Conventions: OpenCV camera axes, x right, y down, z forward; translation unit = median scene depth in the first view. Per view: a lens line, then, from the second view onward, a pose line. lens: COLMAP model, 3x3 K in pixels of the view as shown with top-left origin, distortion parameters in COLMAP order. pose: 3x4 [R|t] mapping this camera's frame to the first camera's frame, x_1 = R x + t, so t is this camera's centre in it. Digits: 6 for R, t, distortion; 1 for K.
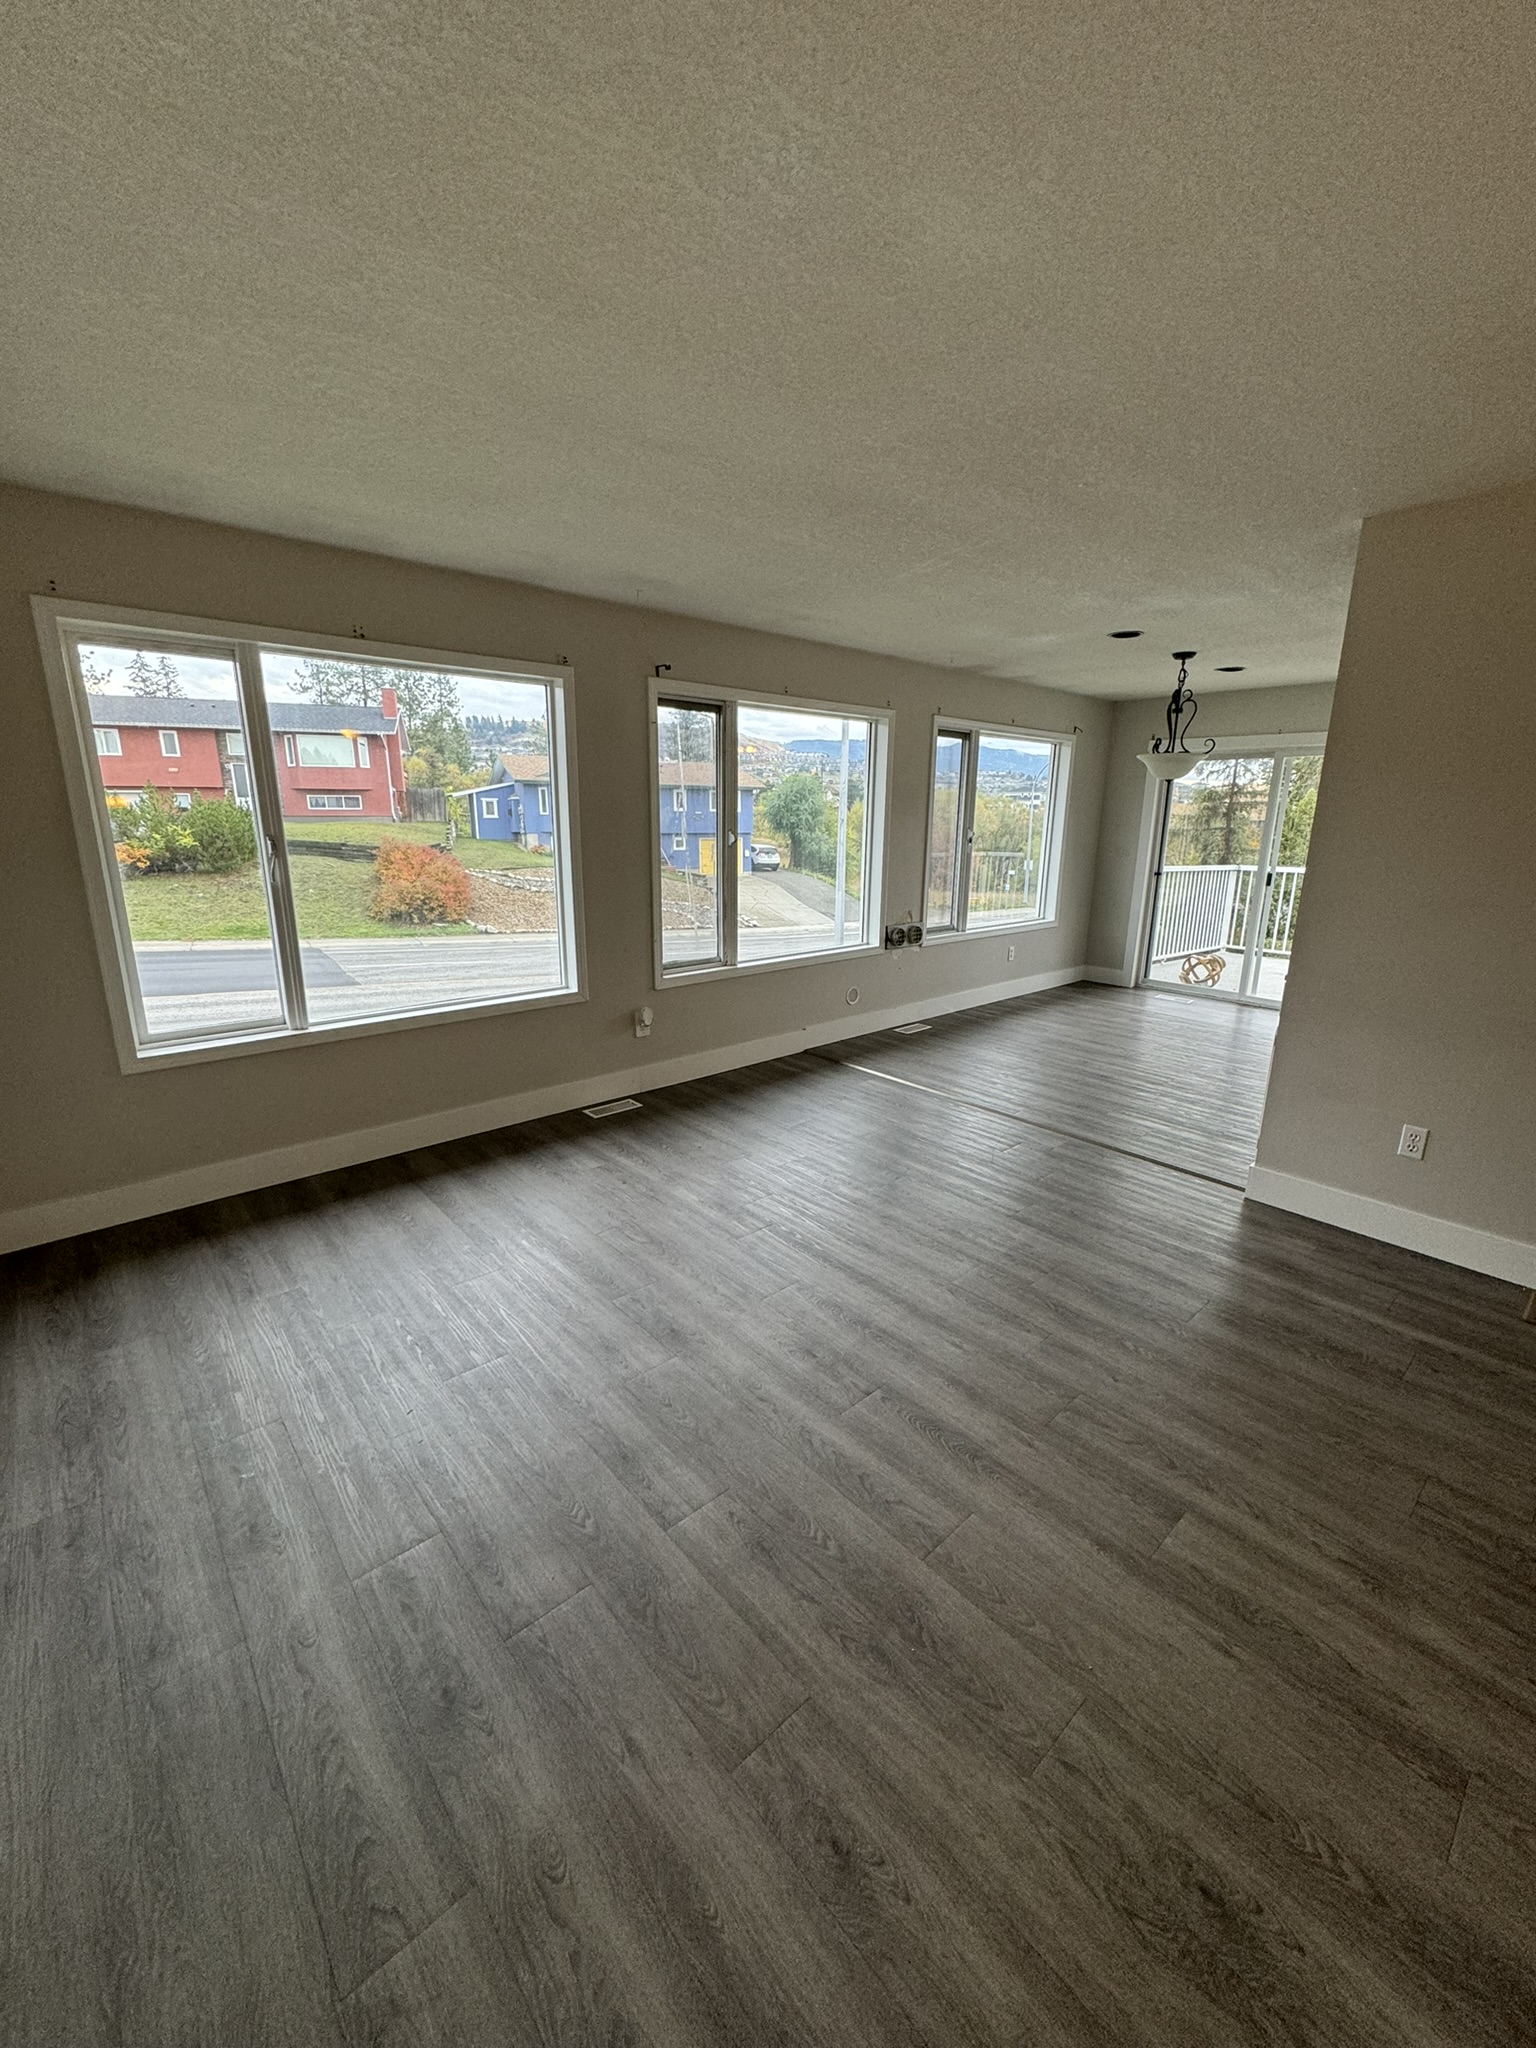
lens RADIAL K [[814.5, 0, 768.0], [0, 814.5, 1024.0], [0, 0, 1]] dist [0.001125, 0.000064]
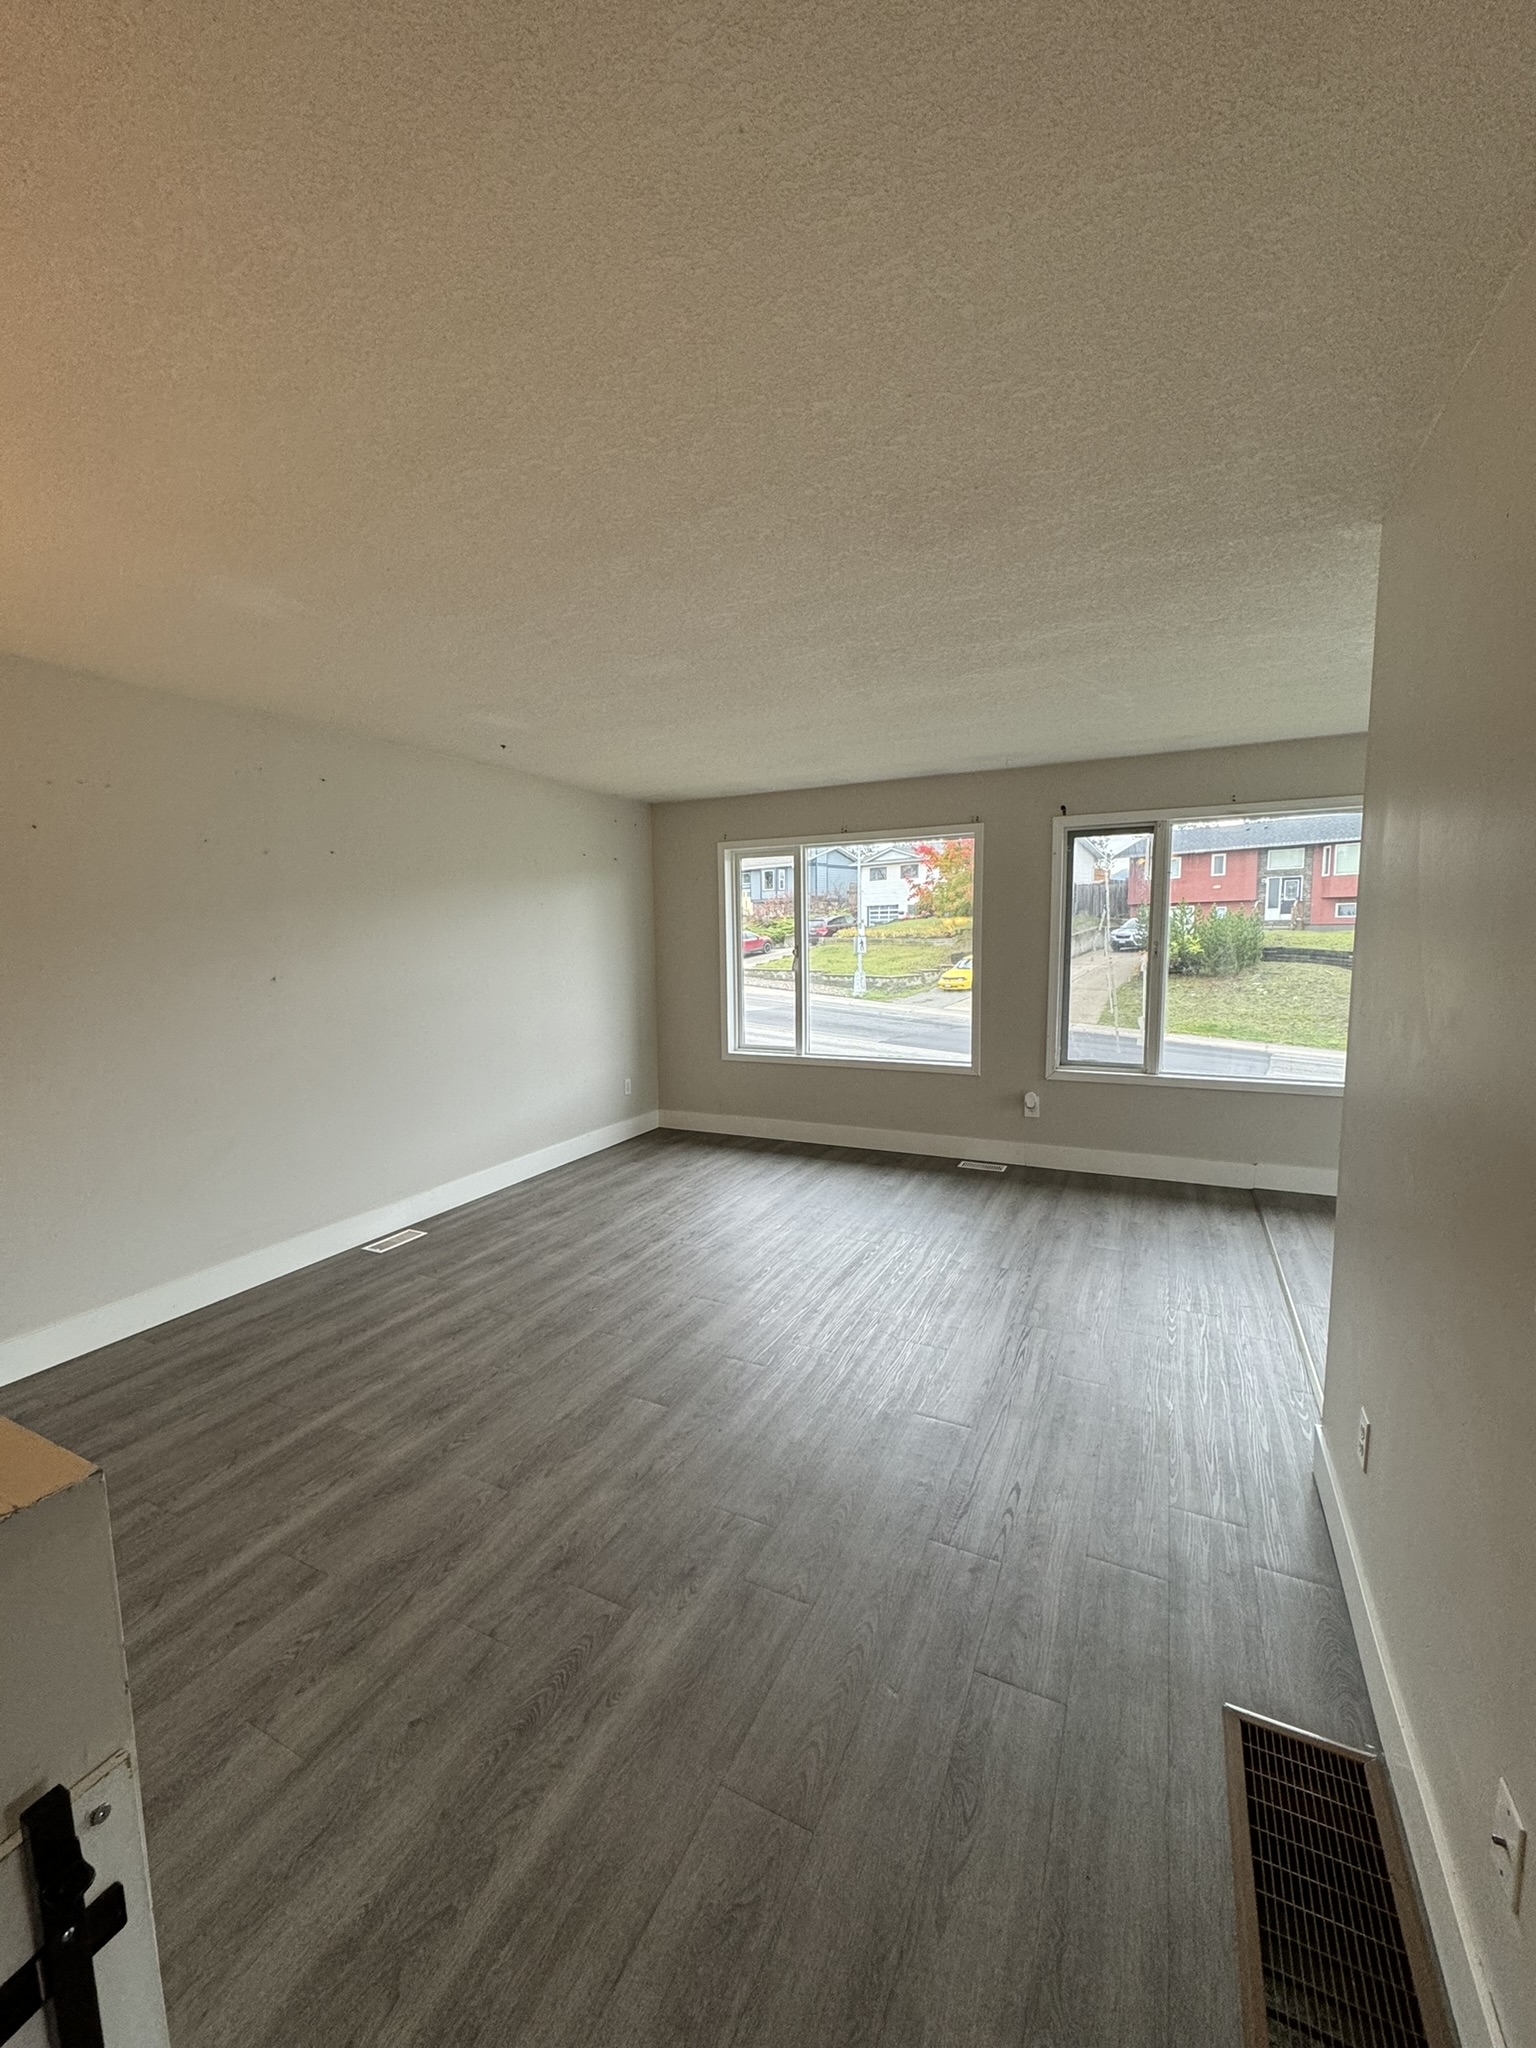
lens RADIAL K [[814.5, 0, 768.0], [0, 814.5, 1024.0], [0, 0, 1]] dist [0.001125, 0.000064]
pose [[0.381951, 0.092620, -0.919530, 0.920867], [-0.209525, 0.977736, 0.011451, -0.059625], [0.900118, 0.188291, 0.392853, 0.231198]]
